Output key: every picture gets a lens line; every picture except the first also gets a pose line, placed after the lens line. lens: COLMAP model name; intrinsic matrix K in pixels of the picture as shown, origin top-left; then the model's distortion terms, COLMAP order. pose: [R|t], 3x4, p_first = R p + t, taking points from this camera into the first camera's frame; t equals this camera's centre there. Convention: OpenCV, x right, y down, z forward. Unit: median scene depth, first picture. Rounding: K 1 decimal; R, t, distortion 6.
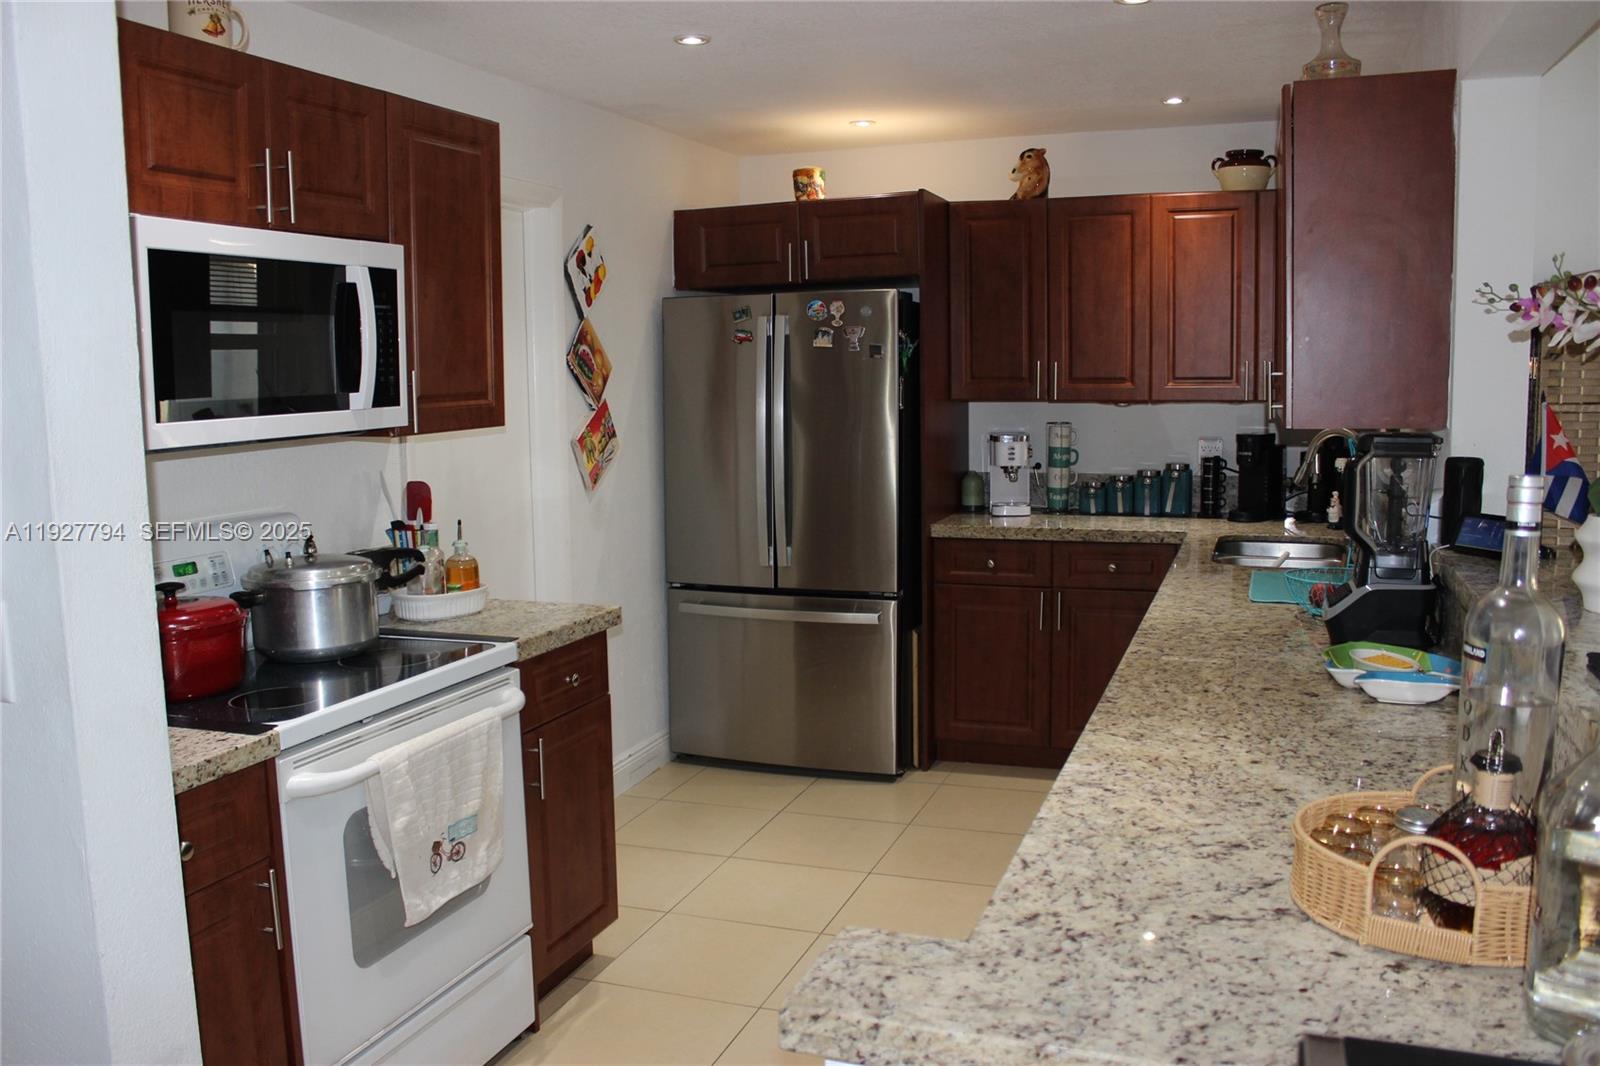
lens RADIAL K [[1360.8, 0, 800.0], [0, 1360.8, 533.0], [0, 0, 1]] dist [-0.159615, 0.148598]
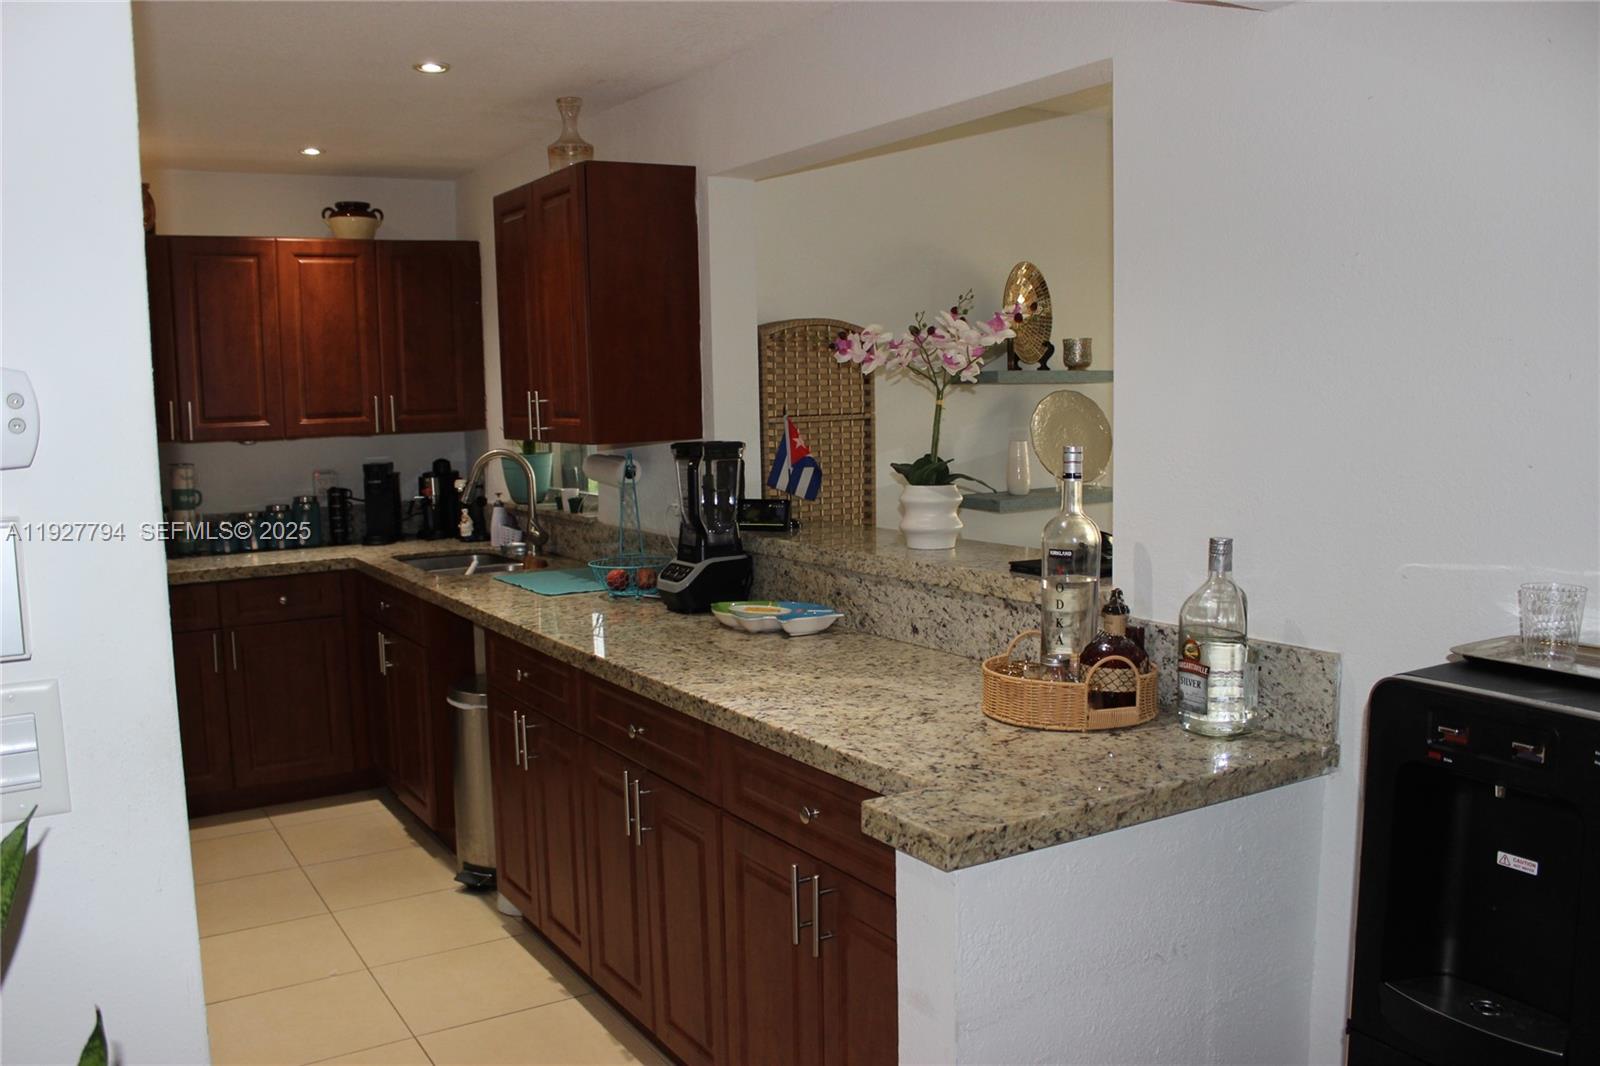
lens RADIAL K [[1360.8, 0, 800.0], [0, 1360.8, 533.0], [0, 0, 1]] dist [-0.159615, 0.148598]
pose [[0.623105, -0.082812, 0.777742, -0.553126], [0.109069, 0.993863, 0.018442, -0.001301], [-0.774496, 0.073336, 0.628313, 0.102892]]
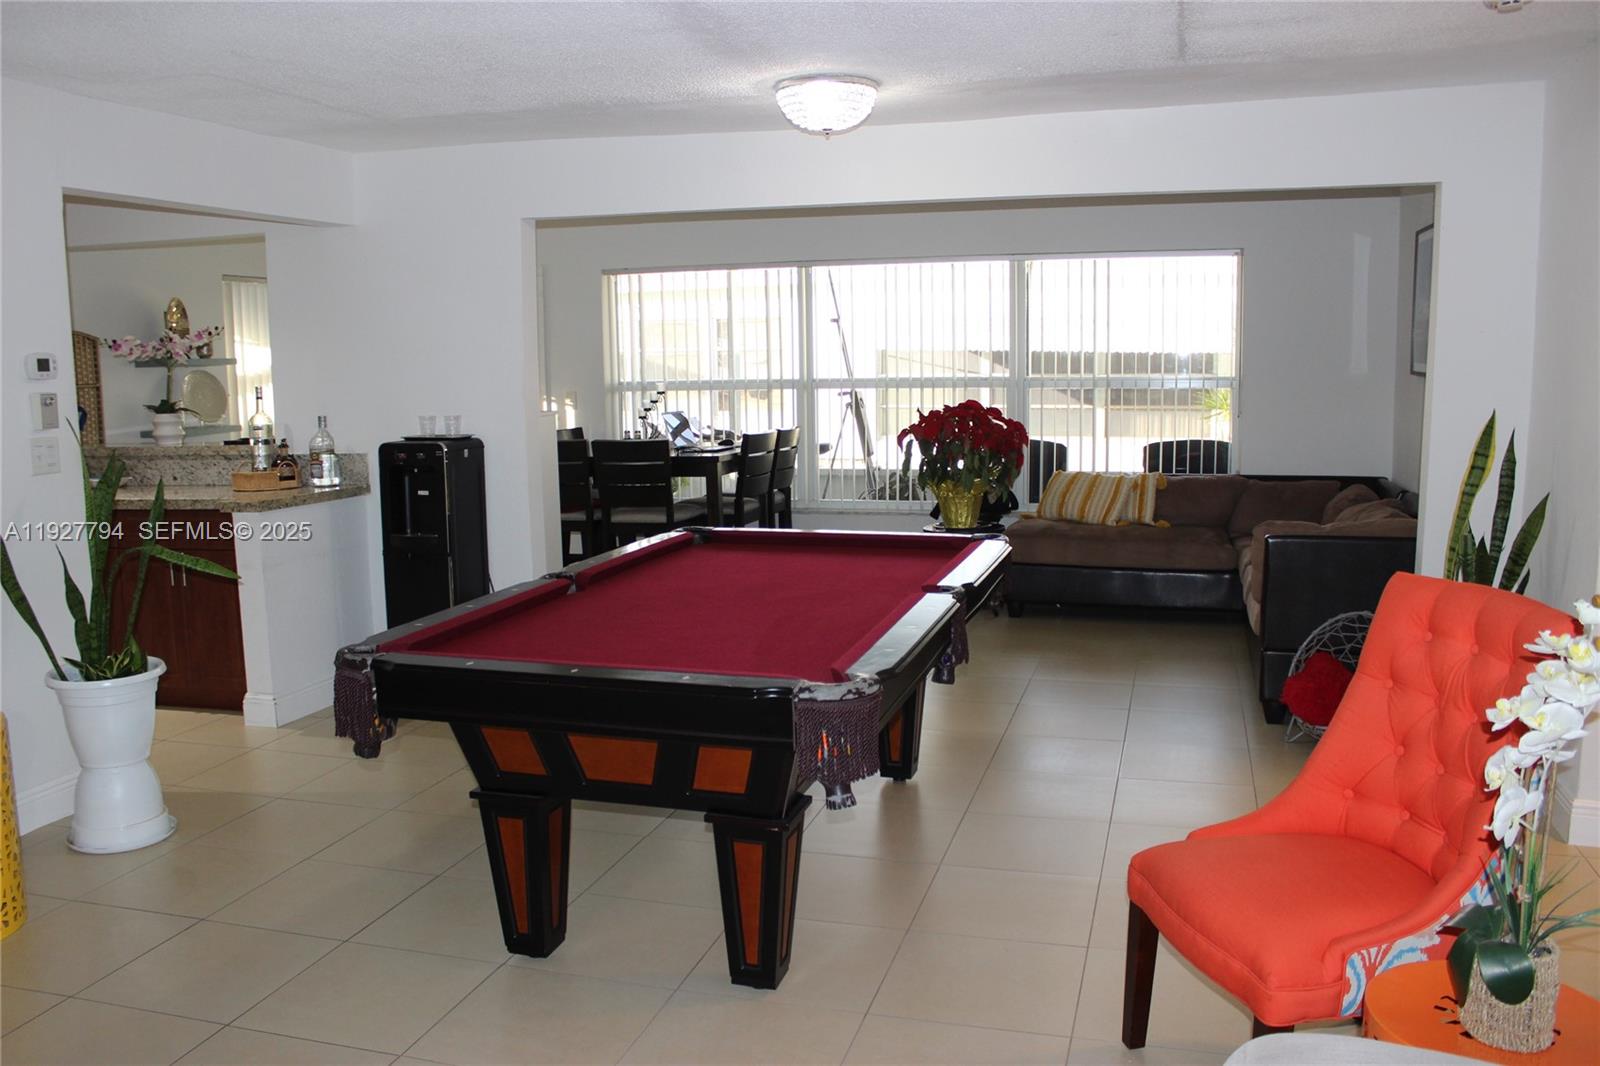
lens RADIAL K [[1360.8, 0, 800.0], [0, 1360.8, 533.0], [0, 0, 1]] dist [-0.159615, 0.148598]
pose [[-0.049440, -0.116971, 0.991904, -2.177753], [0.148385, 0.981237, 0.123109, 0.087480], [-0.987693, 0.153270, -0.031156, -0.310126]]
